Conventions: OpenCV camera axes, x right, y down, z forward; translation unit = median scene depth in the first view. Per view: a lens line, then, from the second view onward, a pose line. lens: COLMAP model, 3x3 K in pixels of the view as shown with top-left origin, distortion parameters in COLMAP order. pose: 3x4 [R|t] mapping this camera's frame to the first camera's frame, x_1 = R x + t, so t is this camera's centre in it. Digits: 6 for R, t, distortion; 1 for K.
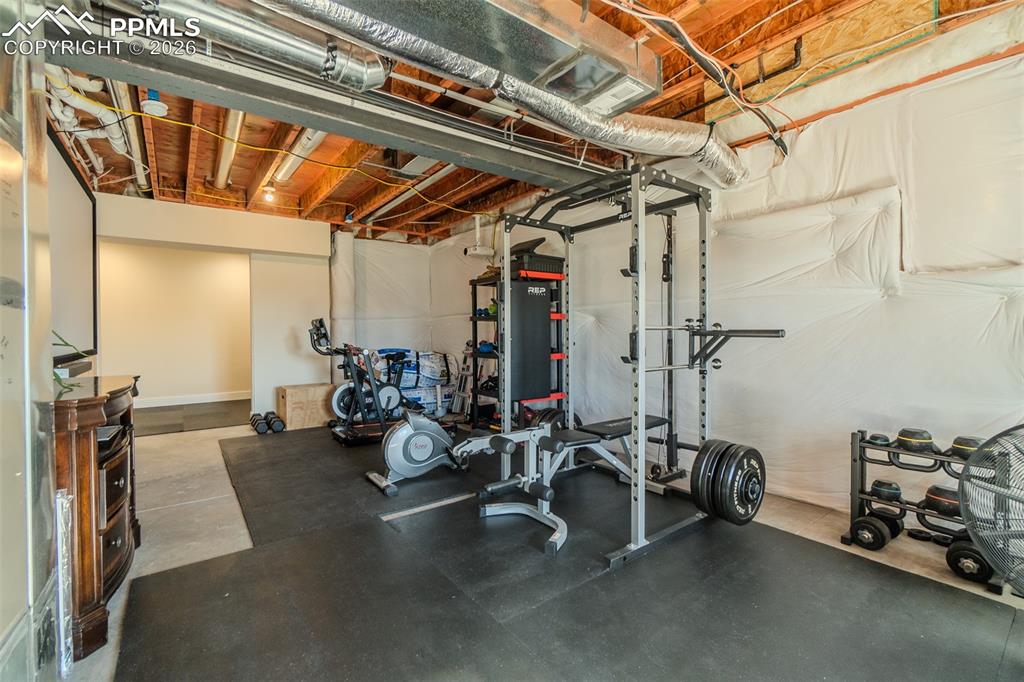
lens RADIAL K [[443.9, 0, 507.5], [0, 443.9, 335.2], [0, 0, 1]] dist [-0.002104, 0.000318]
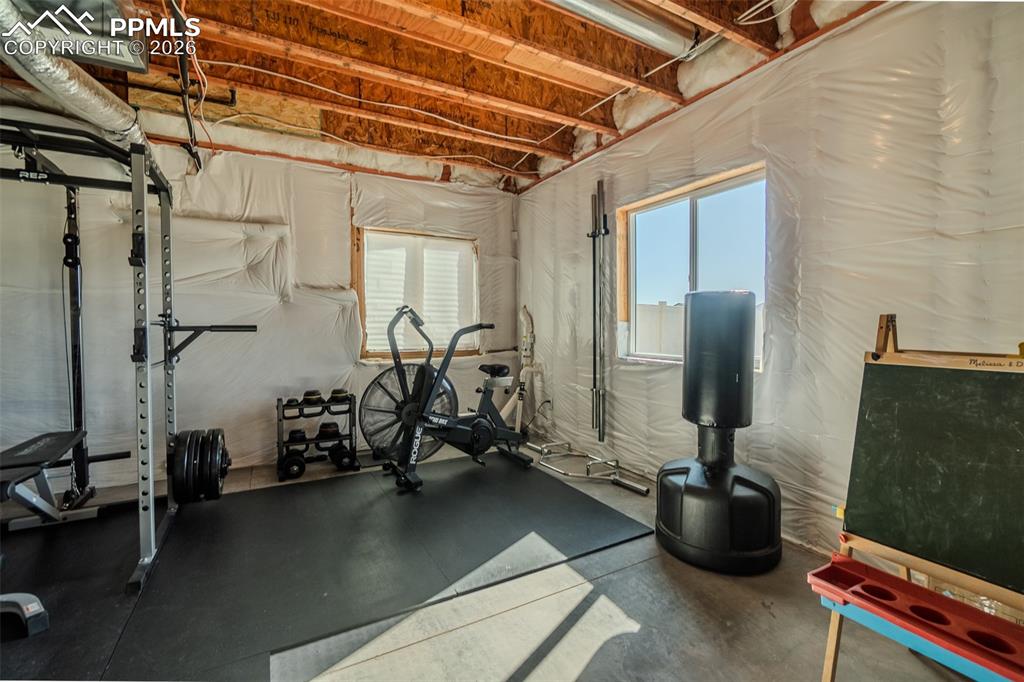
lens RADIAL K [[443.9, 0, 507.5], [0, 443.9, 335.2], [0, 0, 1]] dist [-0.002104, 0.000318]
pose [[0.133633, -0.018560, 0.990857, -0.449619], [0.013046, 0.999771, 0.016968, 0.003664], [-0.990945, 0.010659, 0.133845, 0.105251]]
